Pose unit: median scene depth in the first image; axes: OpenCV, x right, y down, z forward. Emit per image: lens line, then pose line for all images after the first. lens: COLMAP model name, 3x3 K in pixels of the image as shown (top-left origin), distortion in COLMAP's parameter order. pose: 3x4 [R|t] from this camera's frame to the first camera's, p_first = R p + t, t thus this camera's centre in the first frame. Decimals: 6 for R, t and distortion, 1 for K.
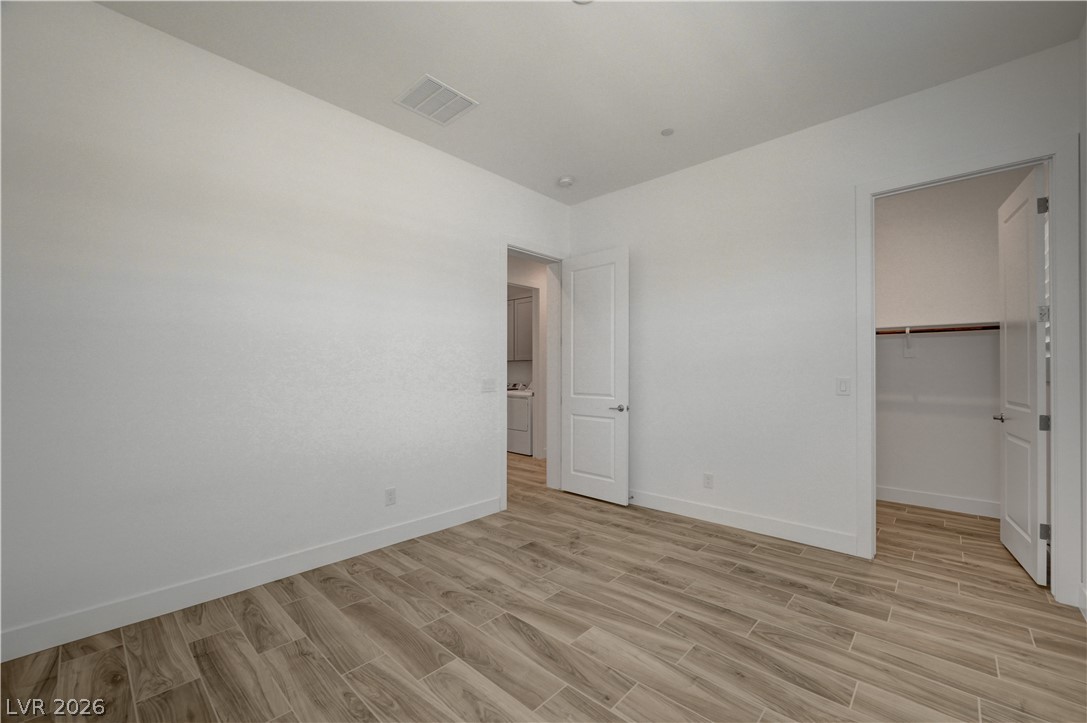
lens RADIAL K [[432.4, 0, 551.8], [0, 432.4, 367.7], [0, 0, 1]] dist [0.002064, 0.000917]
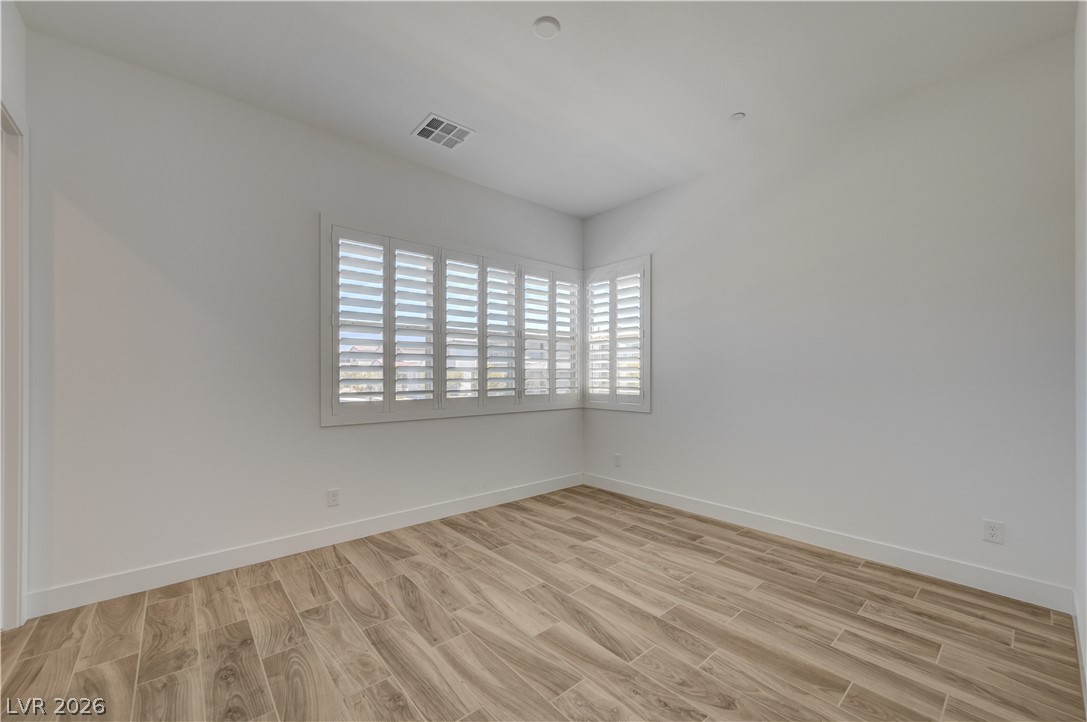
lens RADIAL K [[432.4, 0, 543.2], [0, 432.4, 368.7], [0, 0, 1]] dist [0.002064, 0.000917]
pose [[-0.992018, 0.005235, 0.125991, -0.047287], [0.002332, 0.999729, -0.023182, 0.019079], [-0.126078, -0.022703, -0.991761, 1.777493]]
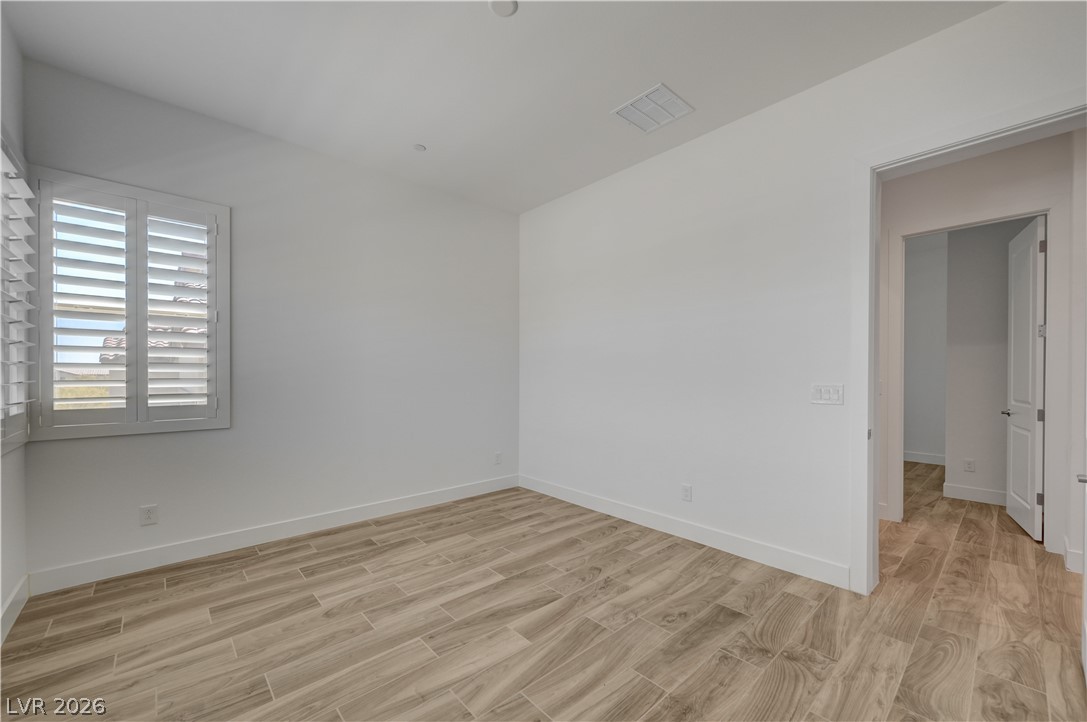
lens RADIAL K [[432.4, 0, 552.6], [0, 432.4, 370.4], [0, 0, 1]] dist [0.002064, 0.000917]
pose [[-0.078945, -0.007806, -0.996848, 0.939309], [0.007713, 0.999935, -0.008441, 0.008722], [0.996849, -0.008355, -0.078880, 1.015709]]
